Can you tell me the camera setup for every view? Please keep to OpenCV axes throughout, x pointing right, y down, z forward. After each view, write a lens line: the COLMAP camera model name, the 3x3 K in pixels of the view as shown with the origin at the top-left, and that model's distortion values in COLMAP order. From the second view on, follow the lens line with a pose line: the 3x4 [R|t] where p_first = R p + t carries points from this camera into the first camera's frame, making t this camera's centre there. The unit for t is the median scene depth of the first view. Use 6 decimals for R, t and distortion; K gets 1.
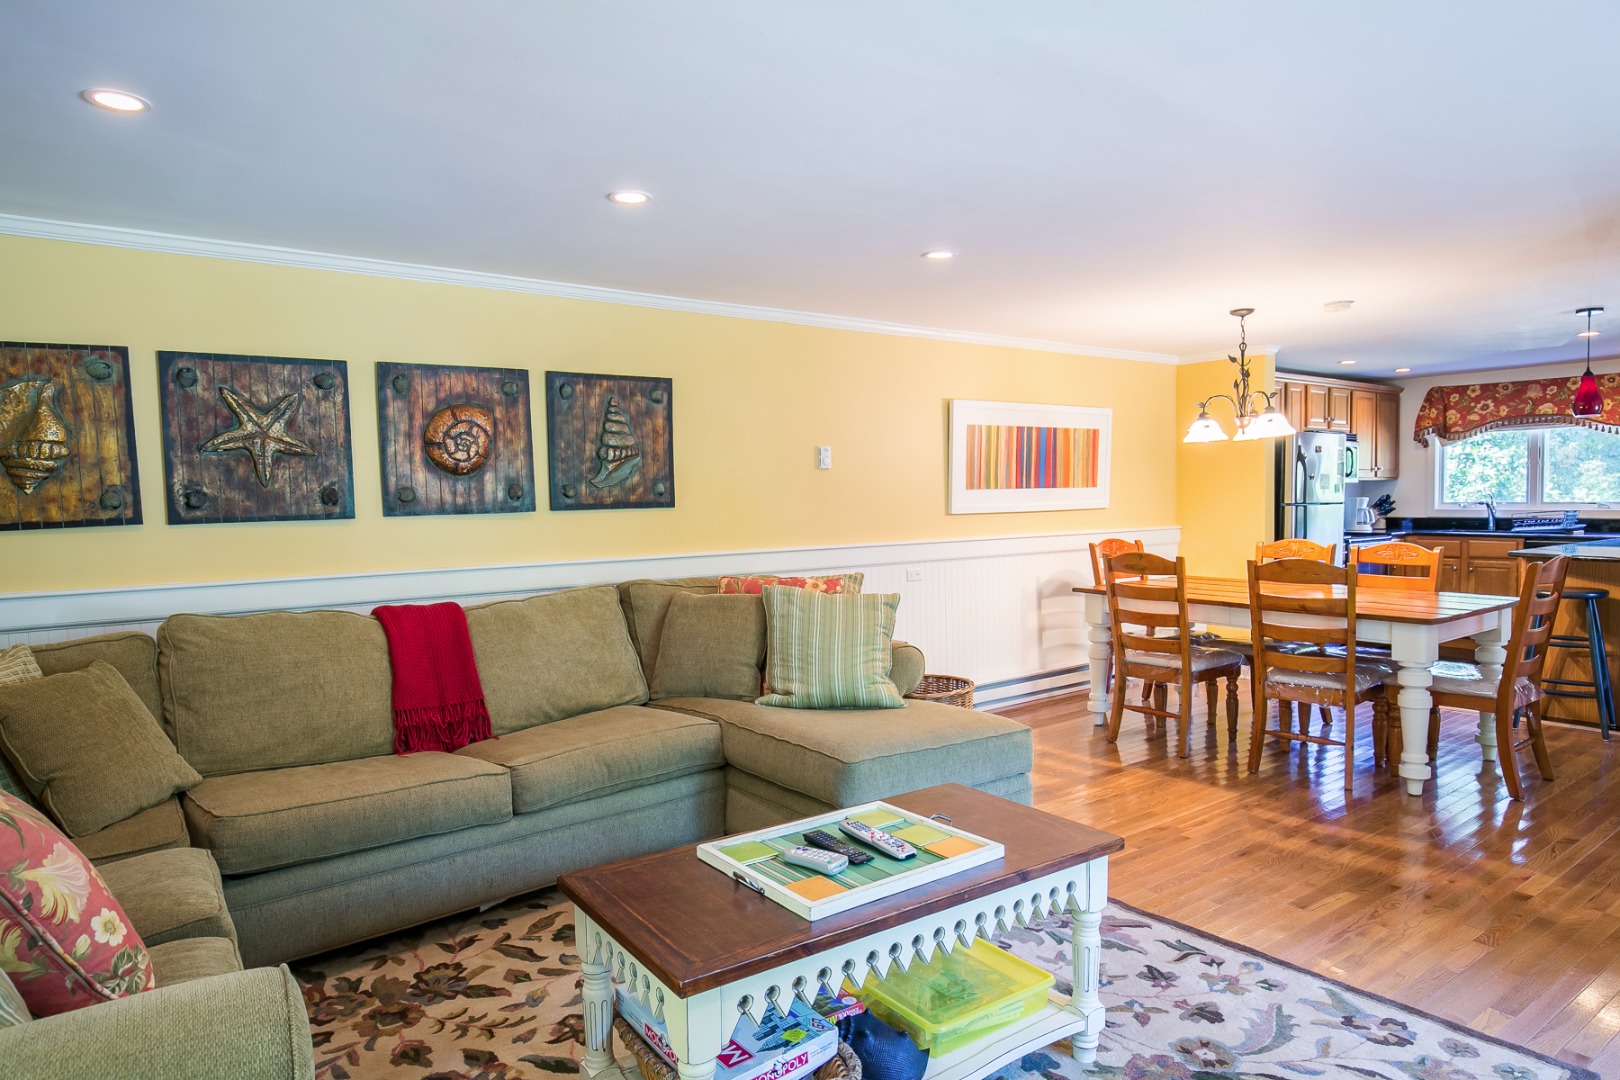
lens RADIAL K [[963.7, 0, 815.6], [0, 963.7, 546.9], [0, 0, 1]] dist [-0.005259, 0.000665]
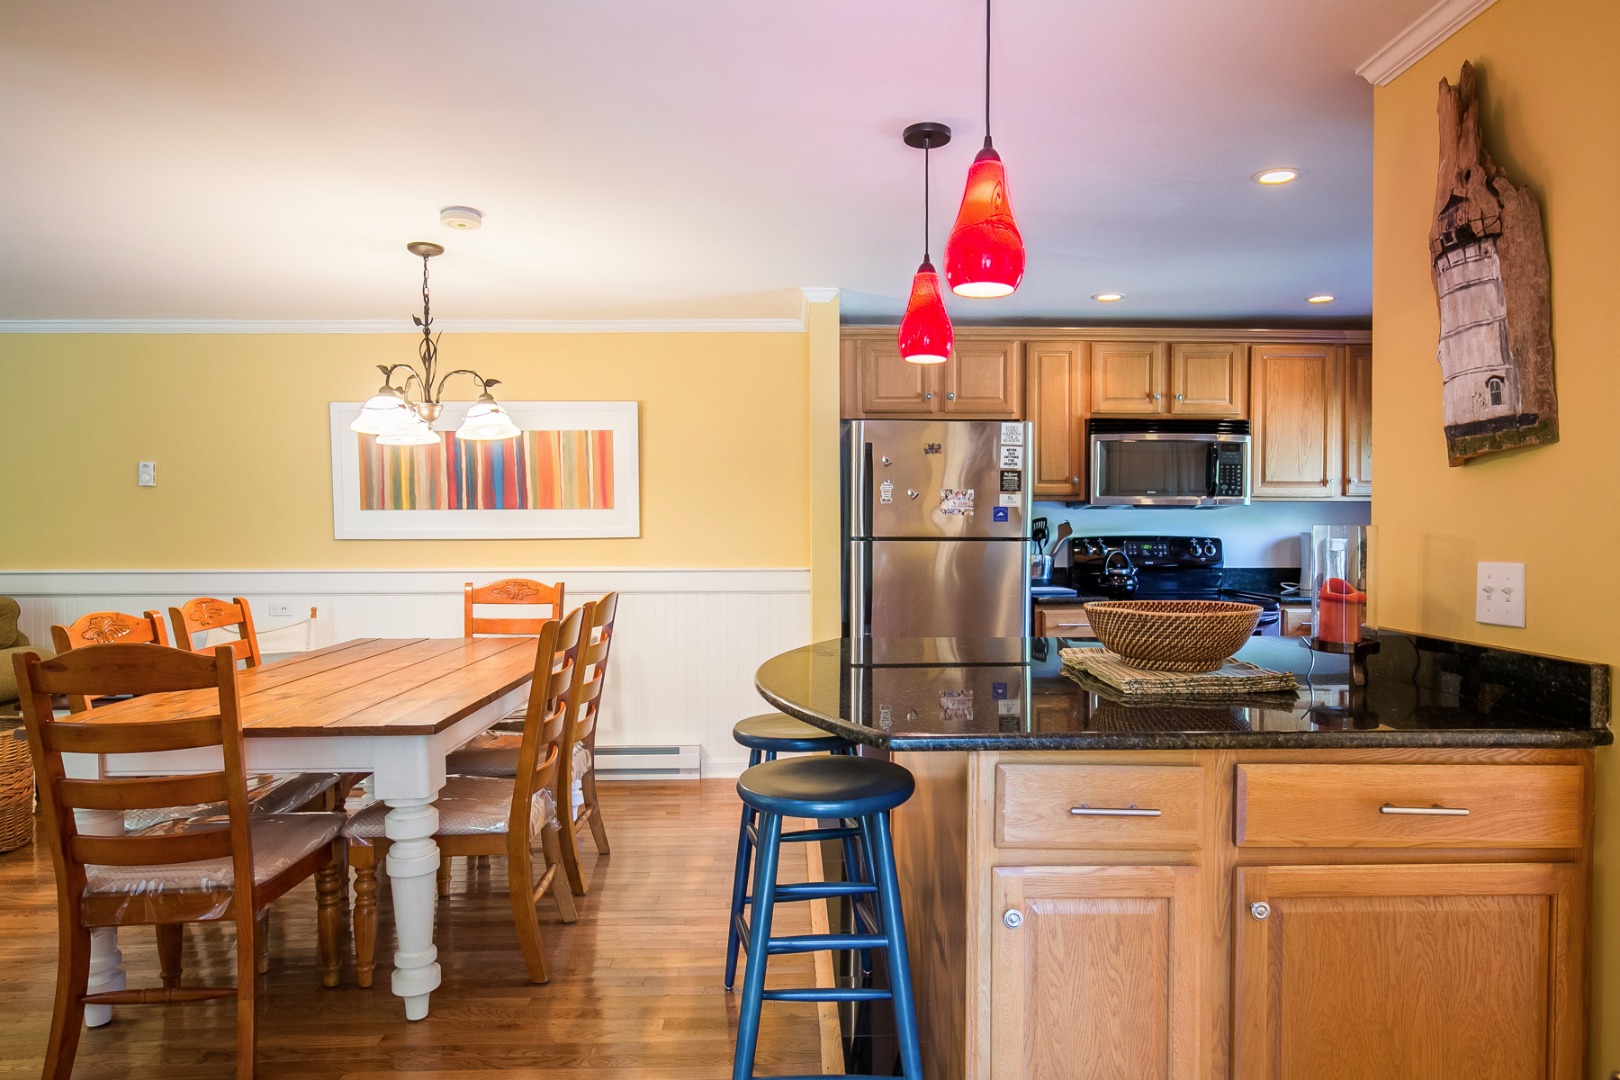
lens RADIAL K [[993.5, 0, 820.0], [0, 993.5, 549.6], [0, 0, 1]] dist [-0.006960, -0.001000]
pose [[0.820507, 0.027286, -0.570985, 0.730499], [-0.042422, 0.999012, -0.013221, -0.023740], [0.570060, 0.035070, 0.820854, 0.400208]]
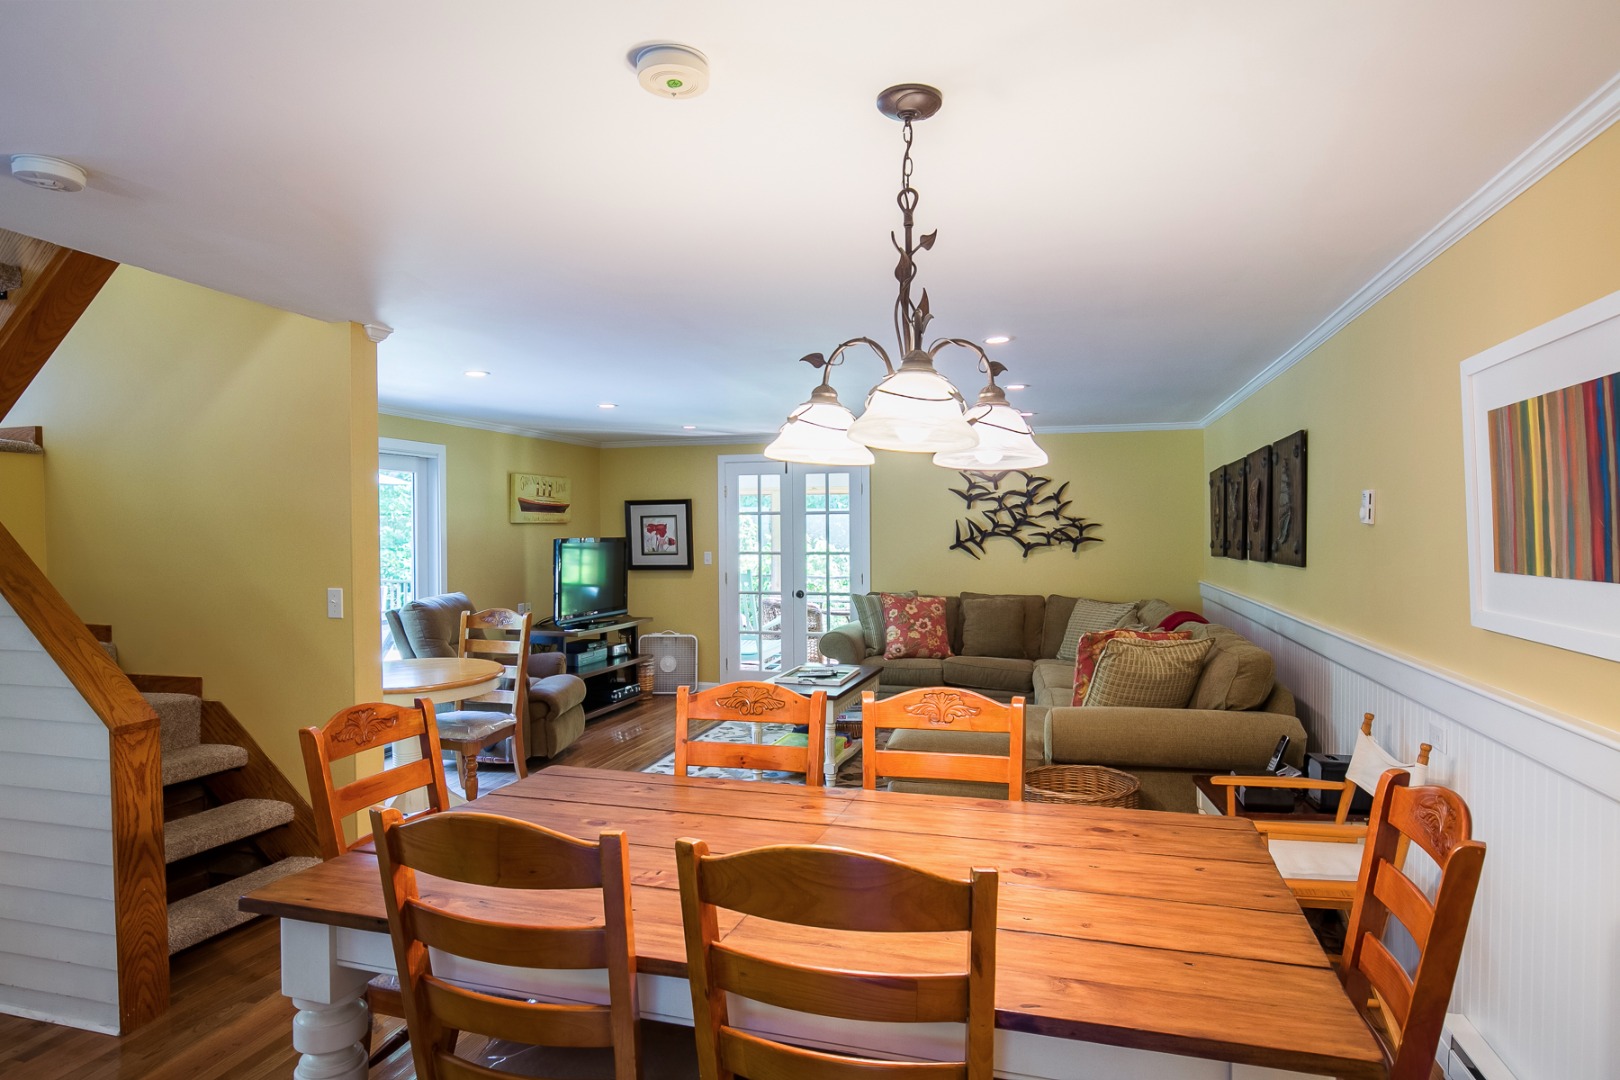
lens RADIAL K [[914.4, 0, 810.4], [0, 914.4, 547.1], [0, 0, 1]] dist [-0.009722, -0.001224]
pose [[-0.793145, 0.028974, -0.608343, 0.464807], [-0.017667, 0.997353, 0.070535, -0.069236], [0.608776, 0.066692, -0.790534, 0.851499]]
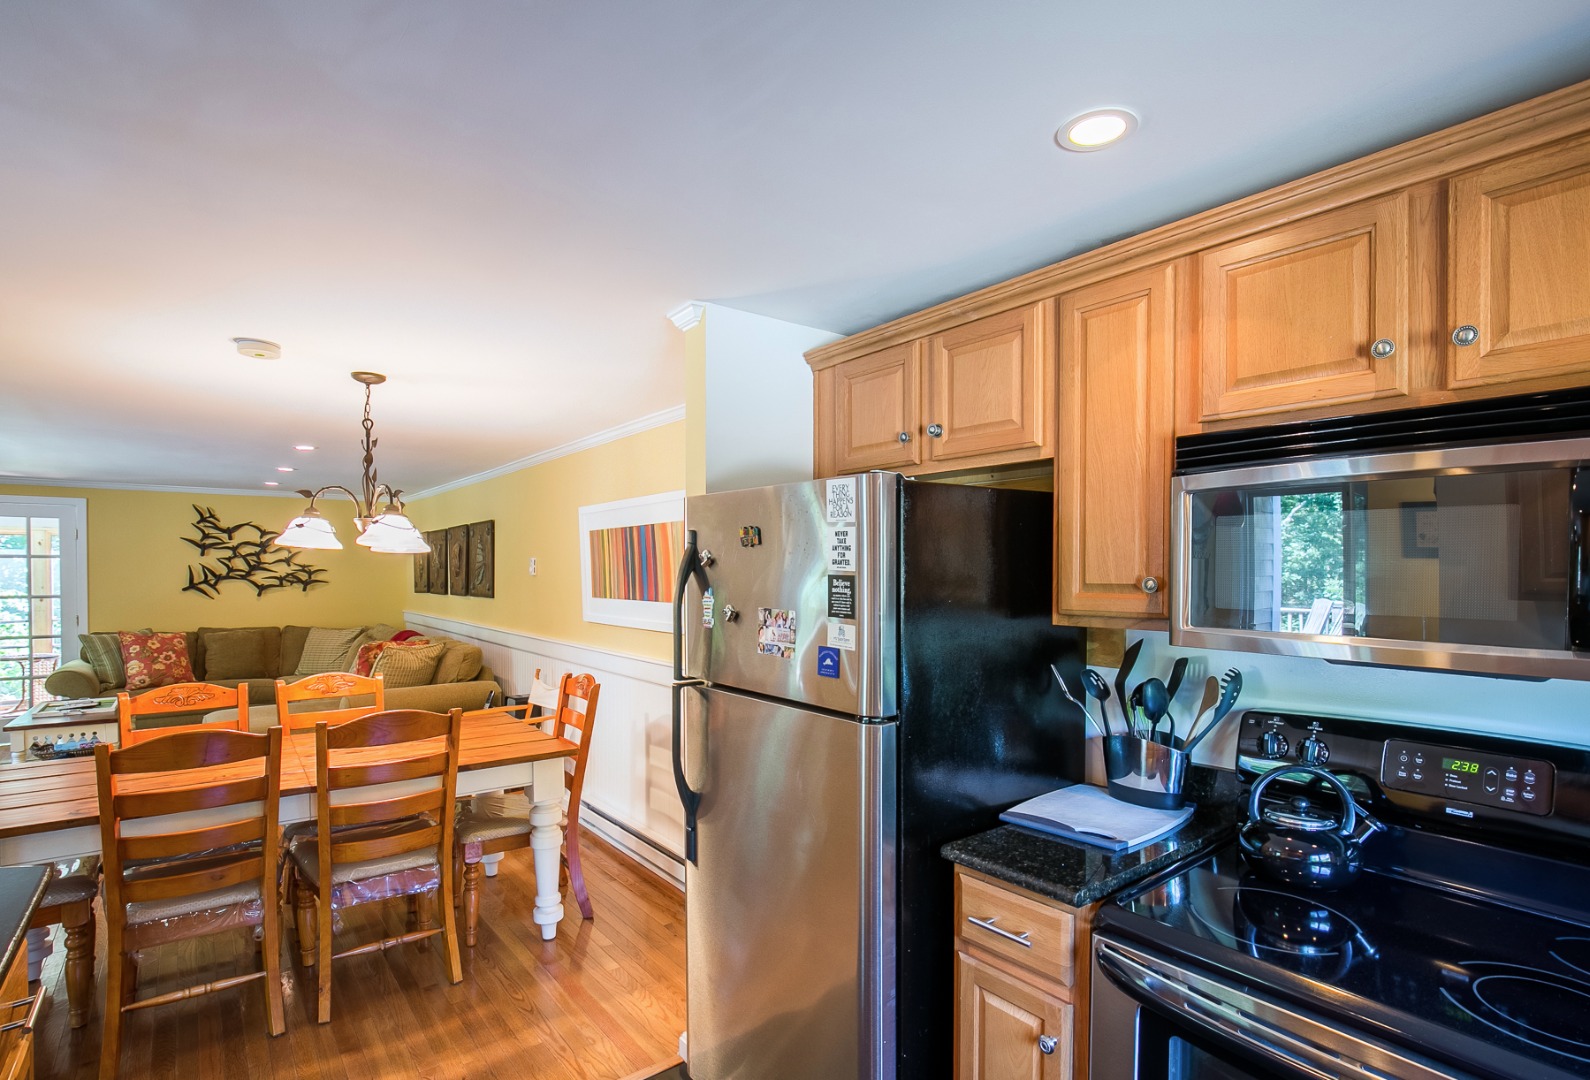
lens RADIAL K [[788.6, 0, 786.5], [0, 788.6, 579.5], [0, 0, 1]] dist [-0.010794, 0.003454]
pose [[0.006063, 0.028571, -0.999573, 0.716935], [-0.057286, 0.997960, 0.028178, -0.083854], [0.998339, 0.057090, 0.007687, 0.898289]]
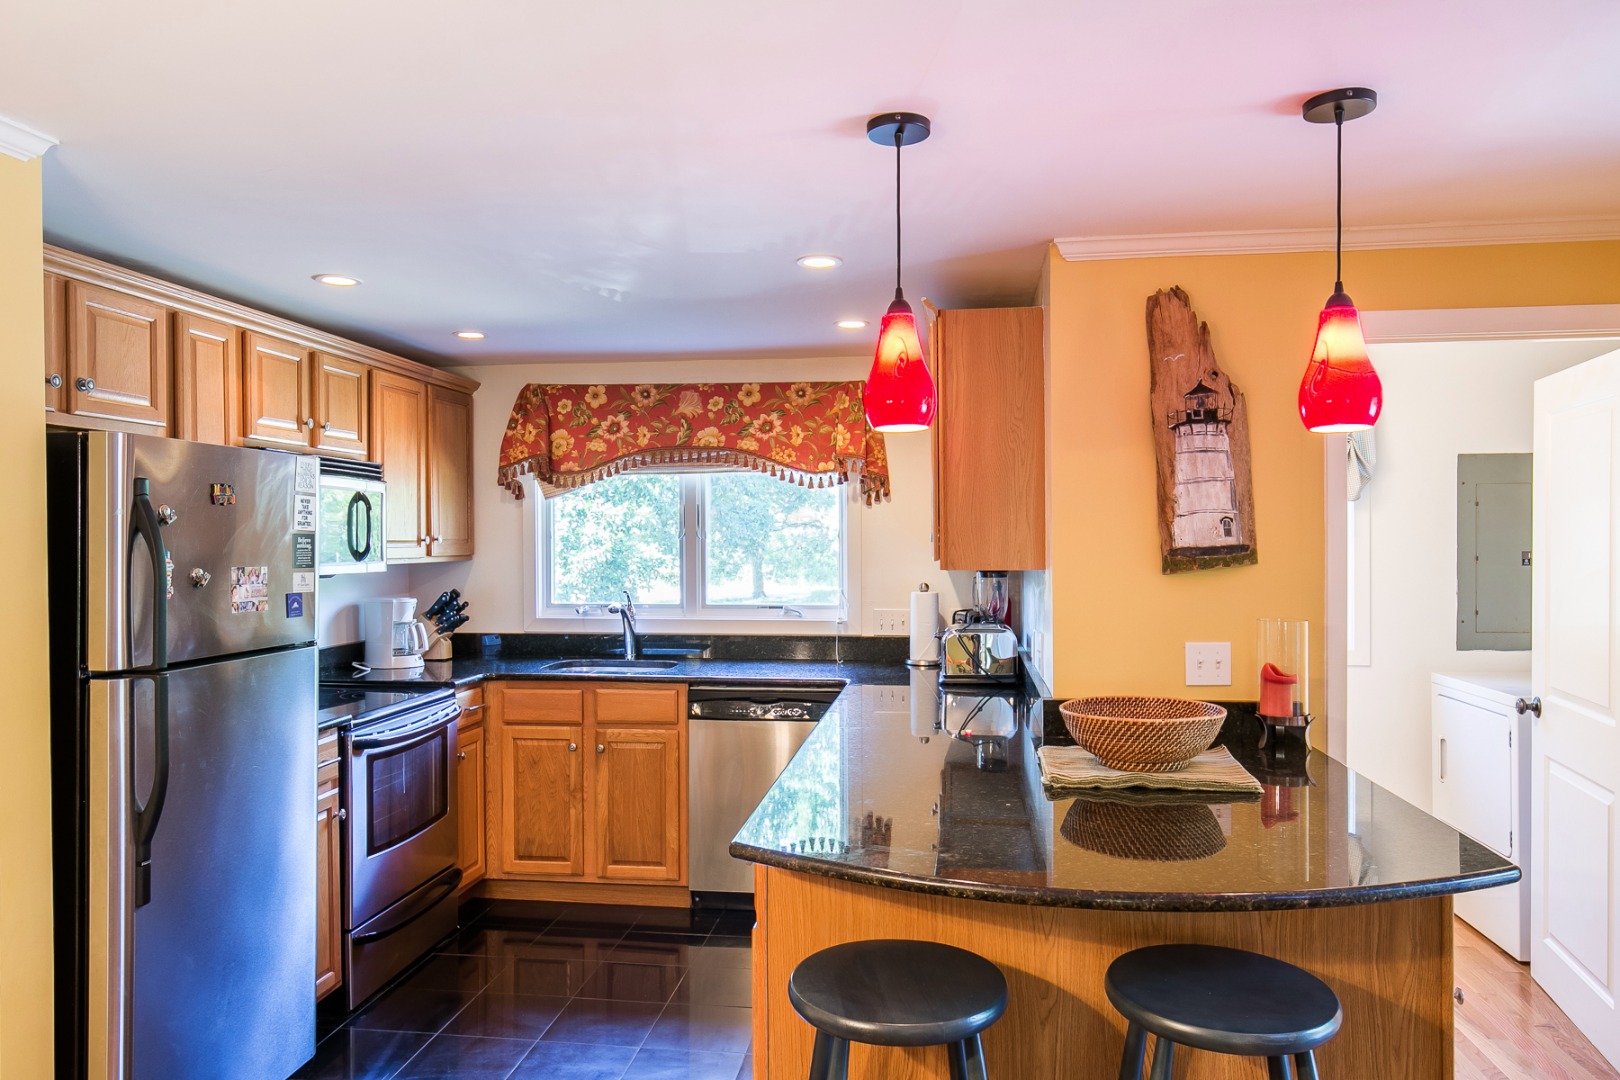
lens RADIAL K [[1119.9, 0, 812.7], [0, 1119.9, 532.9], [0, 0, 1]] dist [0.011859, 0.008043]
pose [[0.693147, 0.013972, 0.720660, 0.341204], [0.032946, 0.998153, -0.051040, -0.054397], [-0.720043, 0.059121, 0.691407, 0.518310]]
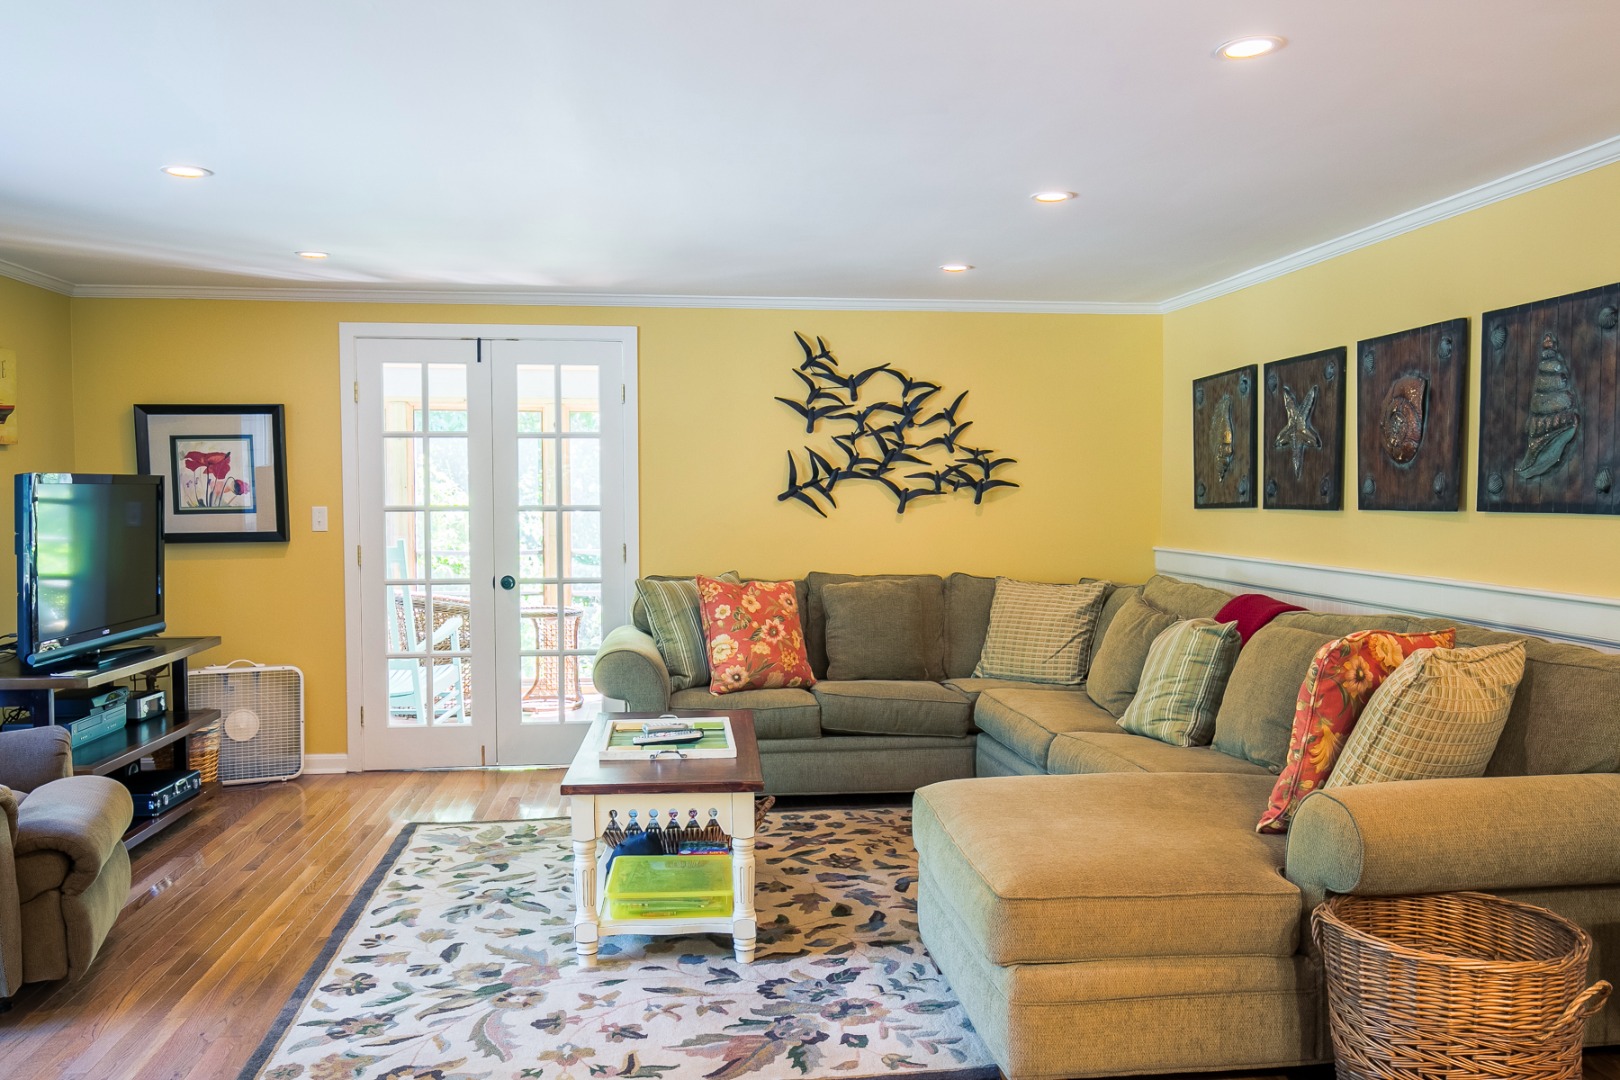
lens RADIAL K [[1262.1, 0, 809.7], [0, 1262.1, 548.1], [0, 0, 1]] dist [0.022537, 0.003741]
pose [[-0.498782, 0.056550, -0.864881, 0.433812], [-0.039527, 0.995347, 0.087876, -0.040929], [0.865826, 0.078017, -0.494226, 0.579620]]
